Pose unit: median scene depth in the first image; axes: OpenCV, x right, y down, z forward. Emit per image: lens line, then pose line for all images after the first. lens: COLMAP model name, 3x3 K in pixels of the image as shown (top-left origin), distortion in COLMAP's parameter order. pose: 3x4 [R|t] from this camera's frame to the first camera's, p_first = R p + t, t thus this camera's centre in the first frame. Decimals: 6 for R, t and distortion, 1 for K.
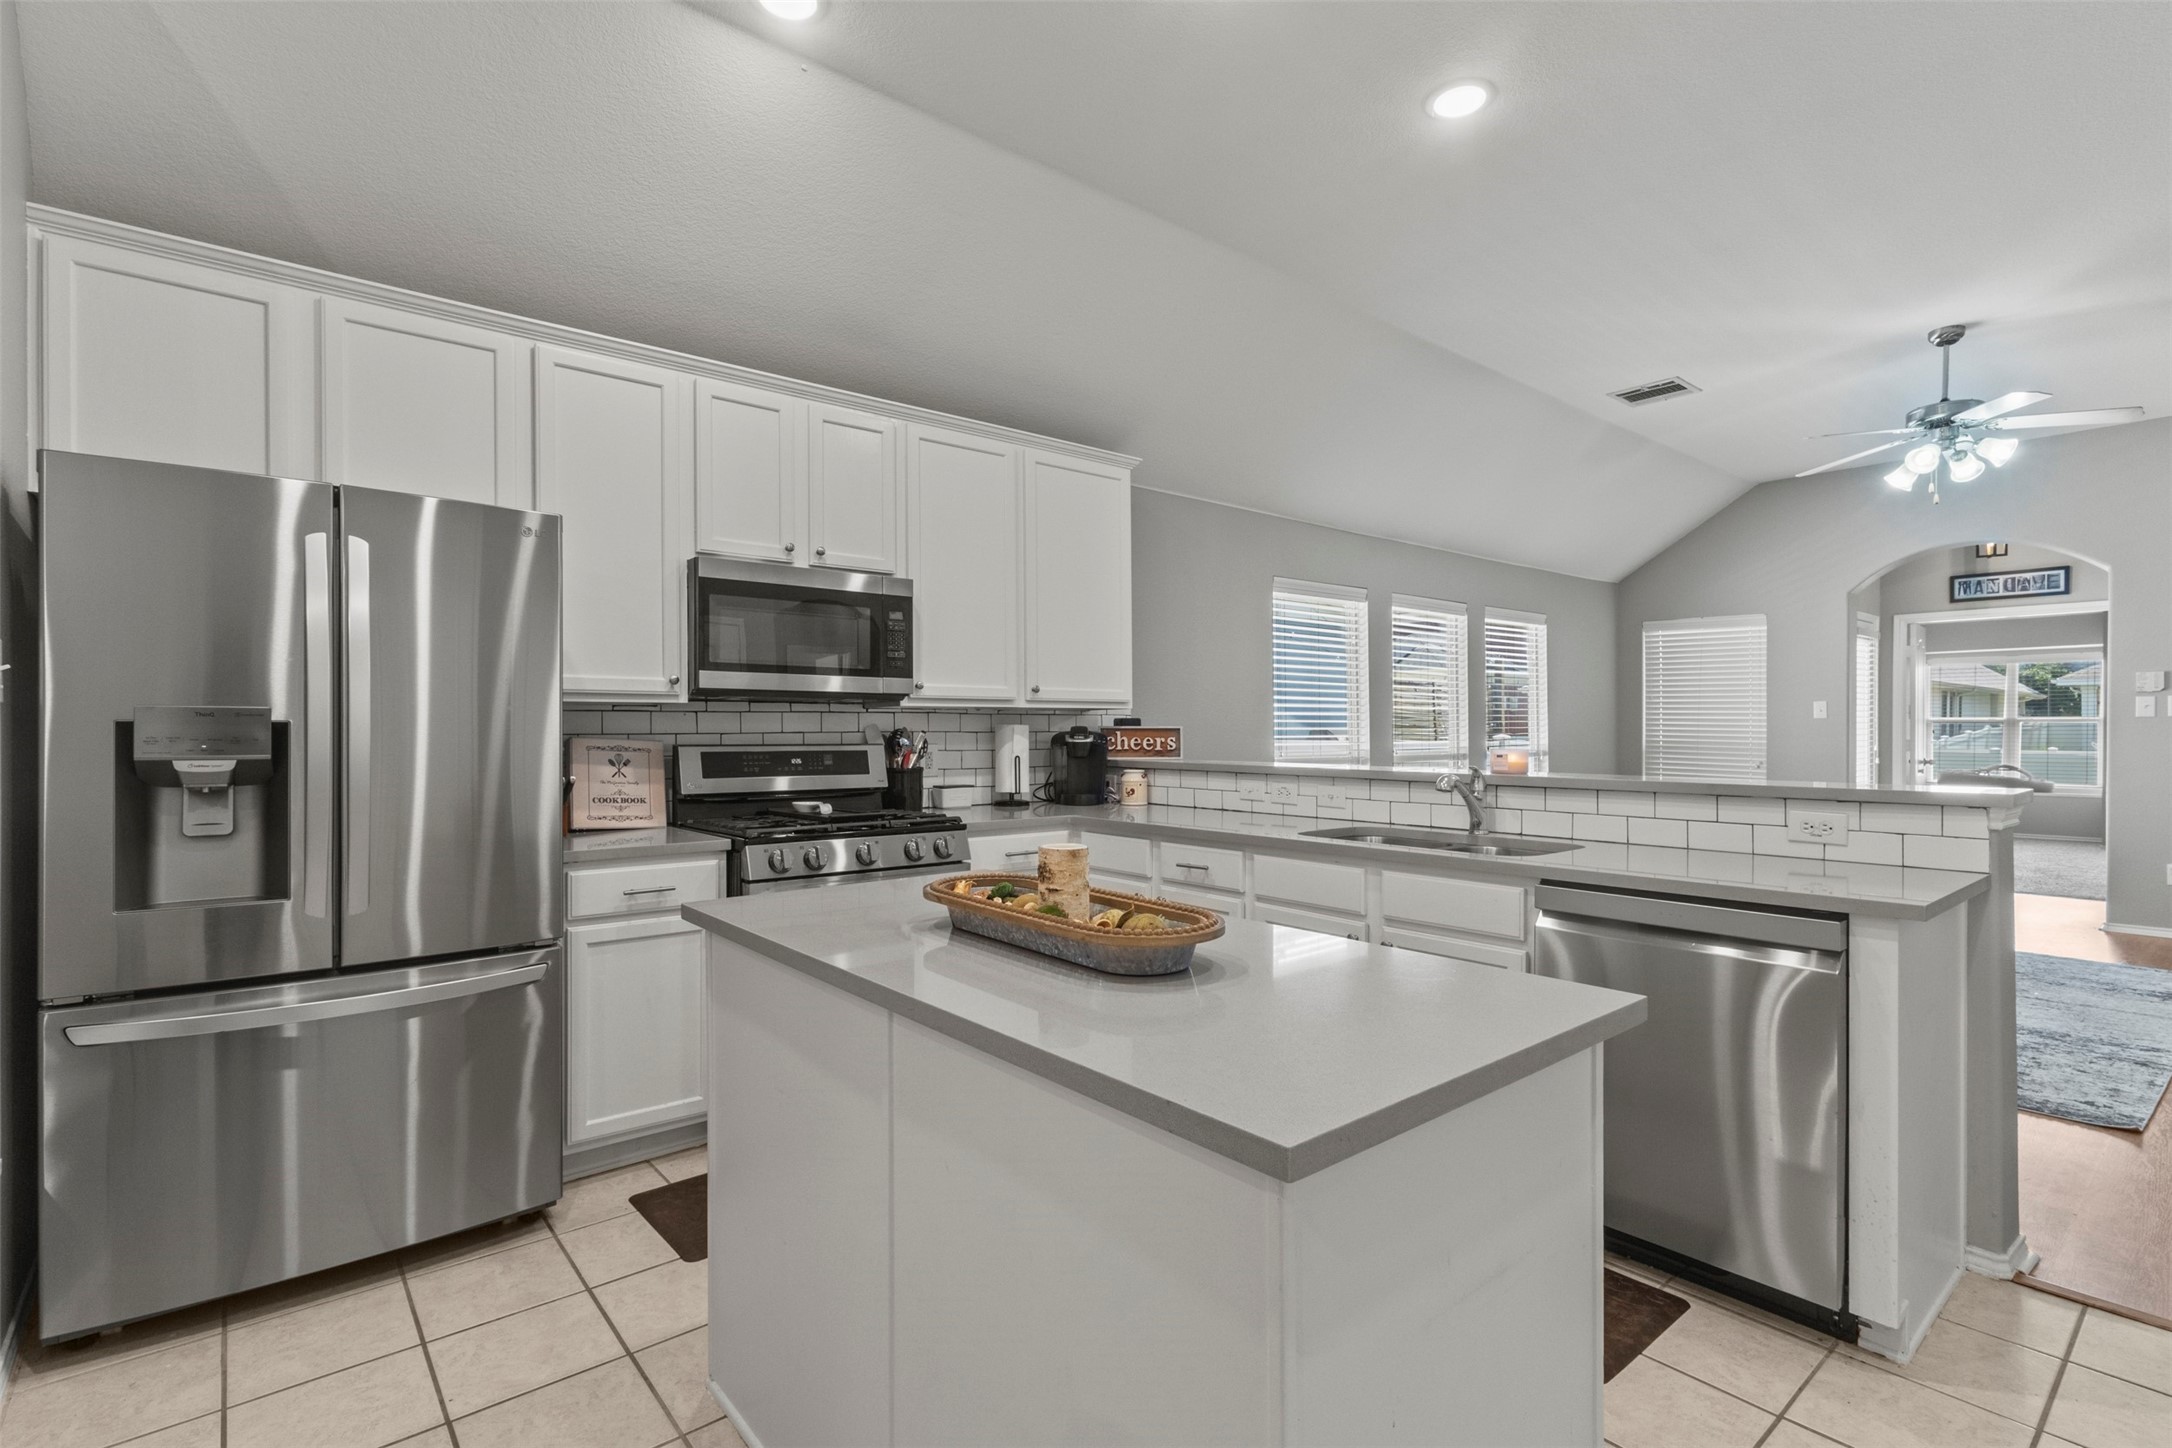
lens RADIAL K [[1009.9, 0, 1115.9], [0, 1009.9, 711.1], [0, 0, 1]] dist [0.008597, -0.001299]
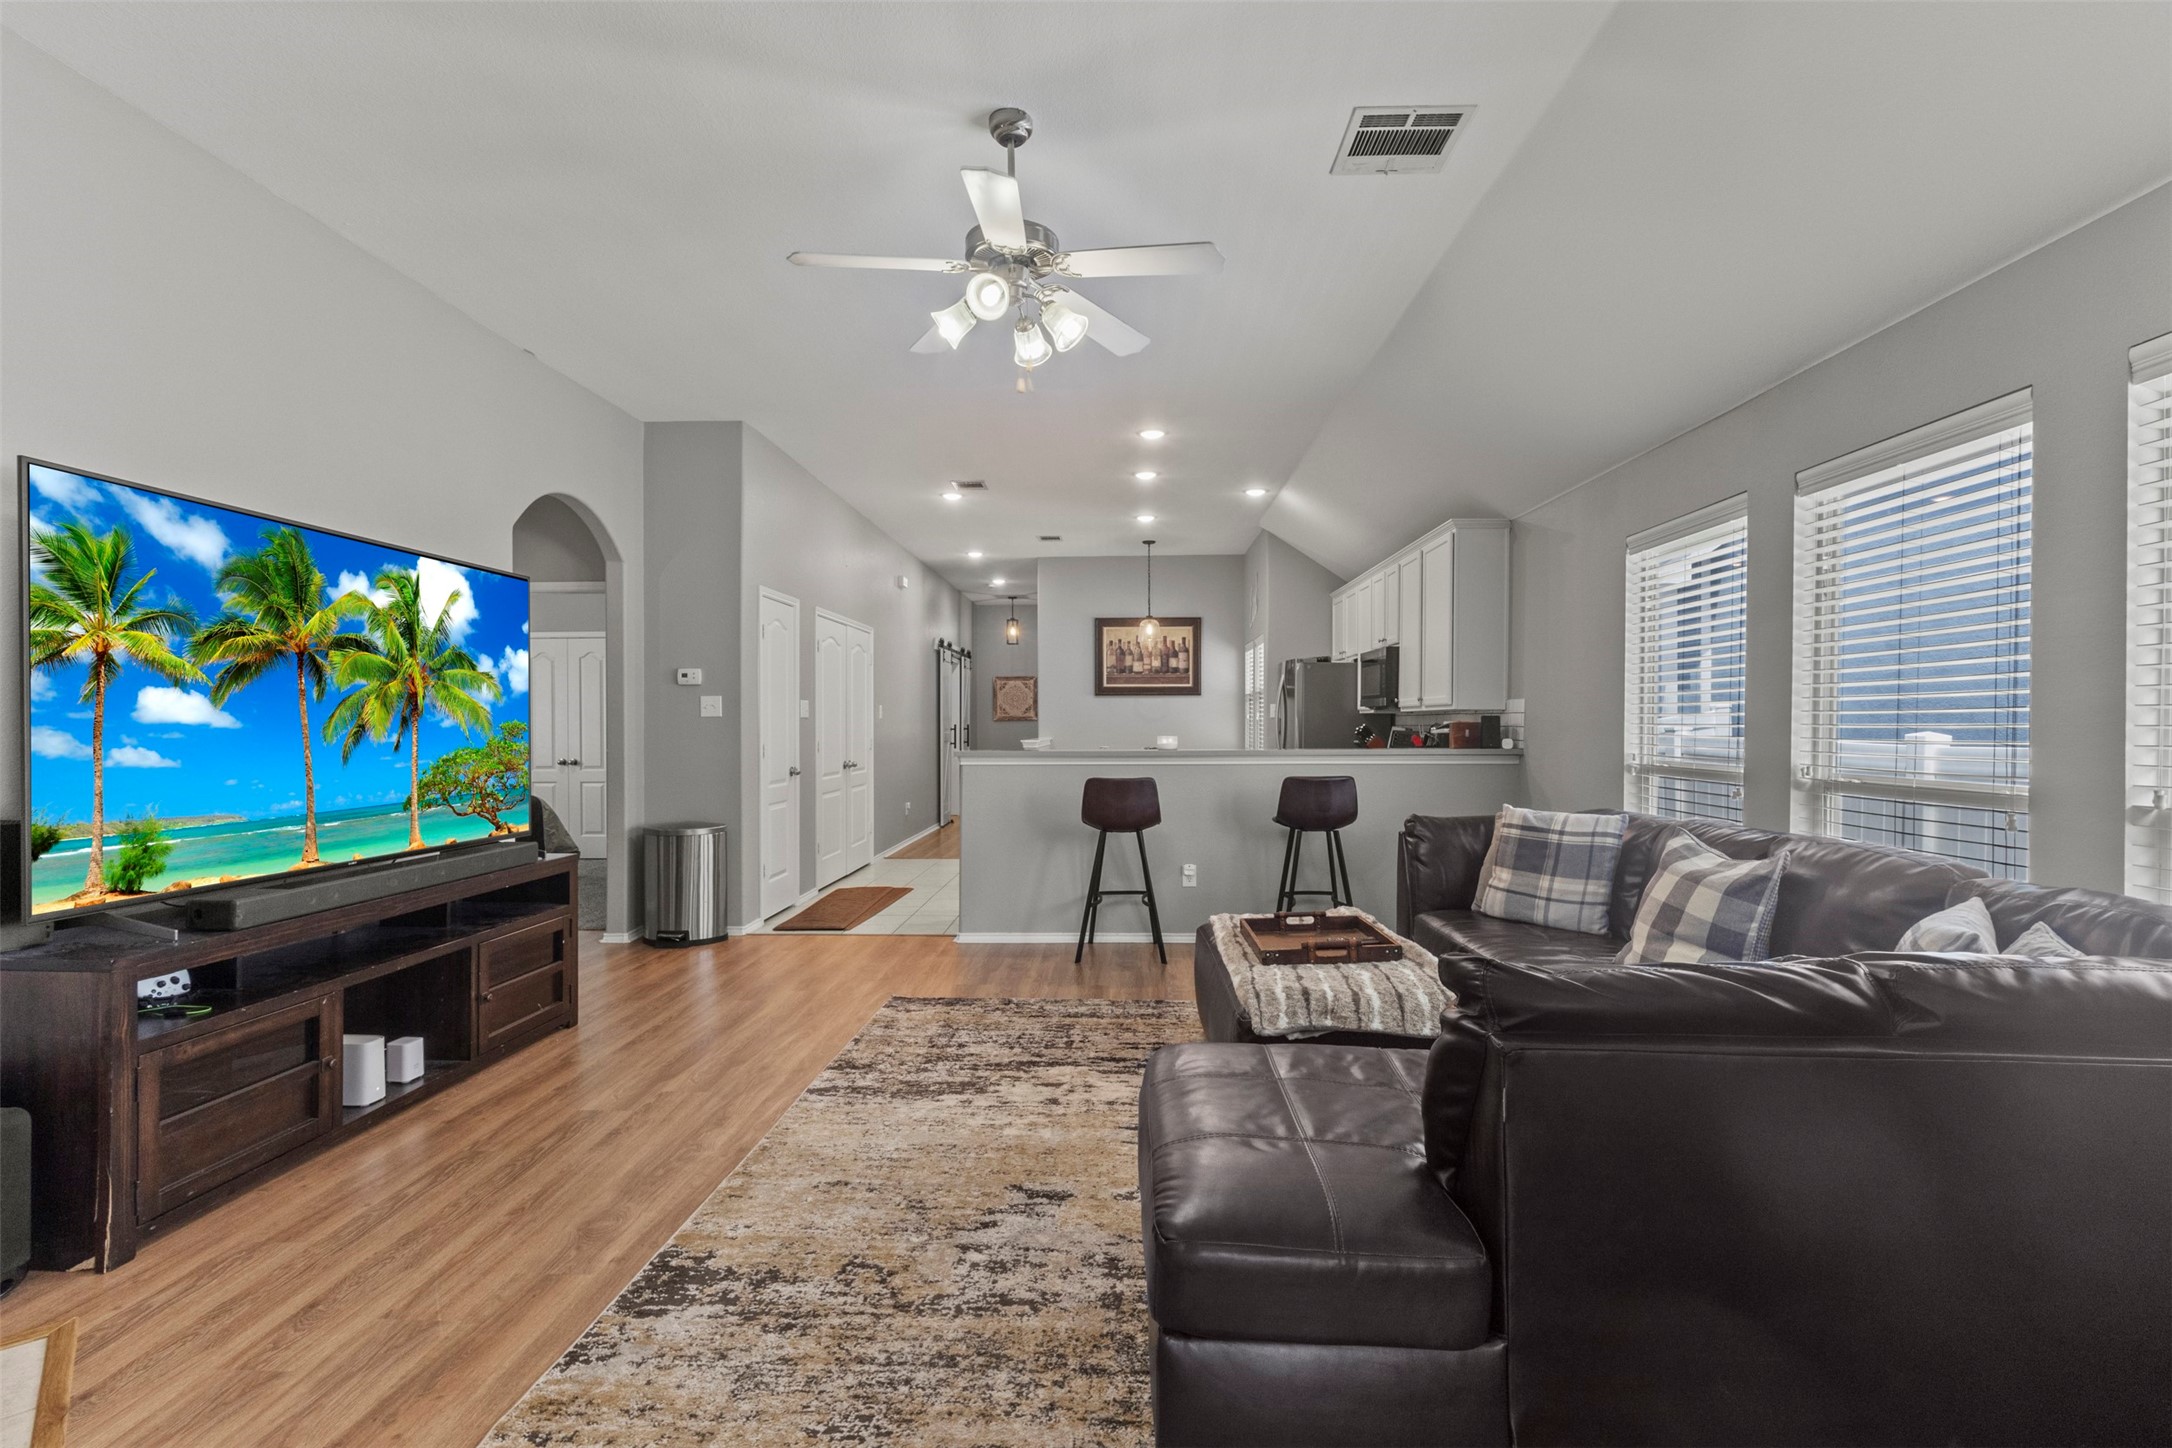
lens RADIAL K [[1009.9, 0, 1082.5], [0, 1009.9, 720.4], [0, 0, 1]] dist [0.008597, -0.001299]
pose [[-0.681023, 0.000938, -0.732262, 1.325084], [0.014176, 0.999829, -0.011904, 0.021186], [0.732125, -0.018487, -0.680919, 1.551337]]
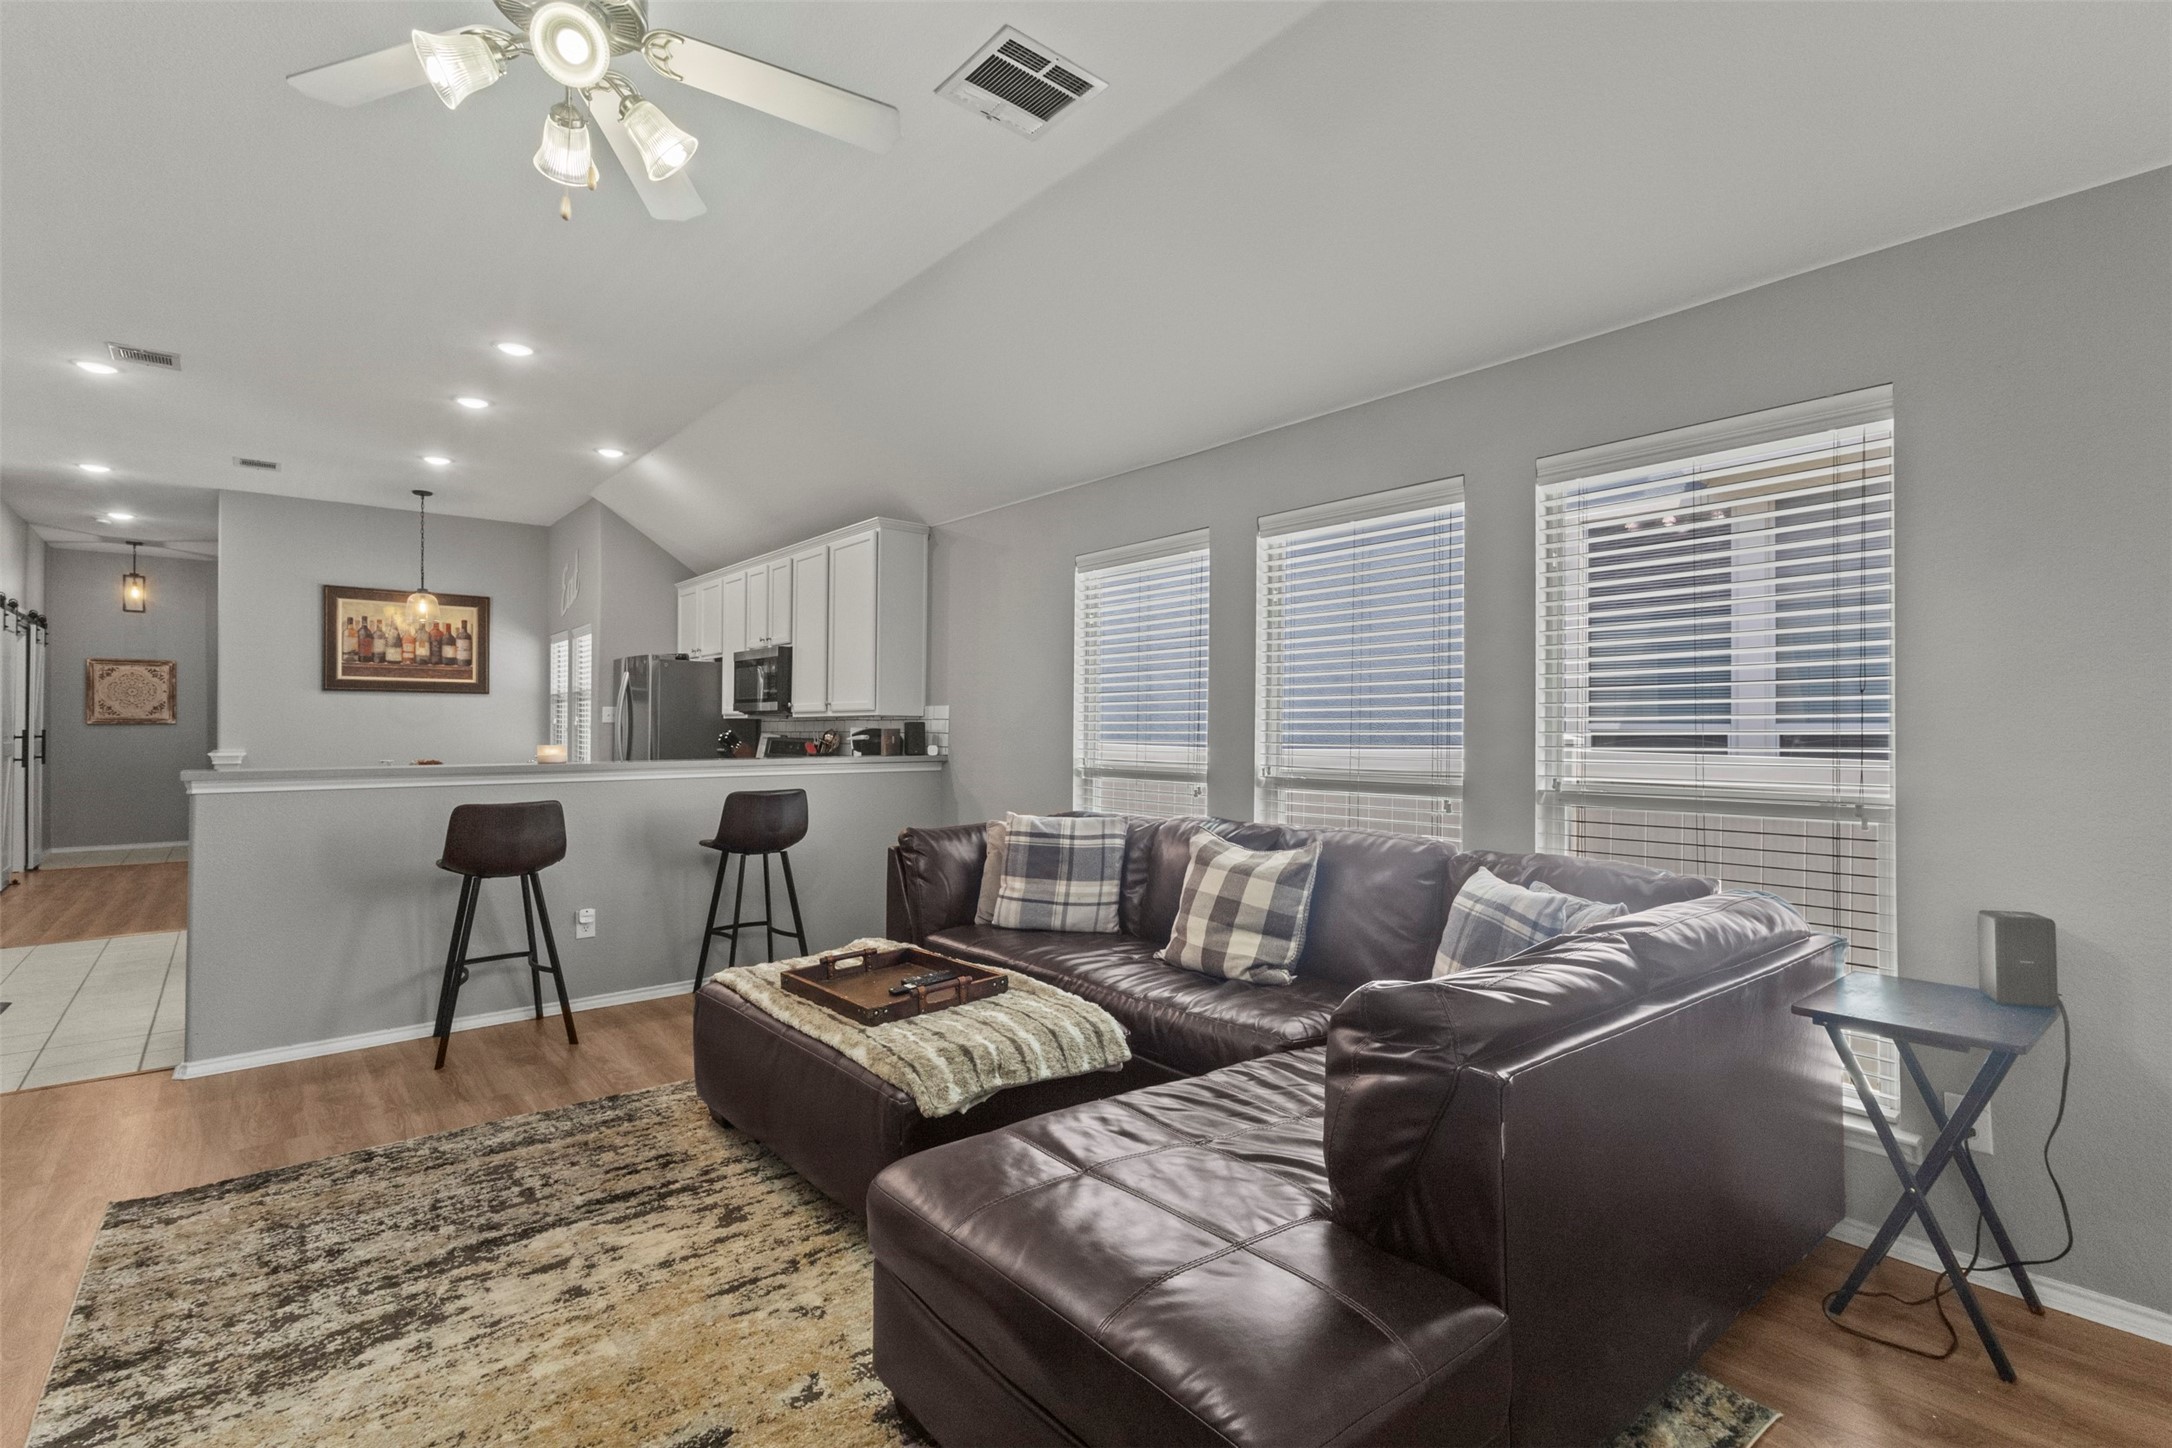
lens RADIAL K [[1009.9, 0, 1089.5], [0, 1009.9, 720.2], [0, 0, 1]] dist [0.008597, -0.001299]
pose [[-0.009024, -0.008150, -0.999926, 1.293861], [0.013847, 0.999870, -0.008275, 0.018381], [0.999863, -0.013921, -0.008910, 1.282231]]
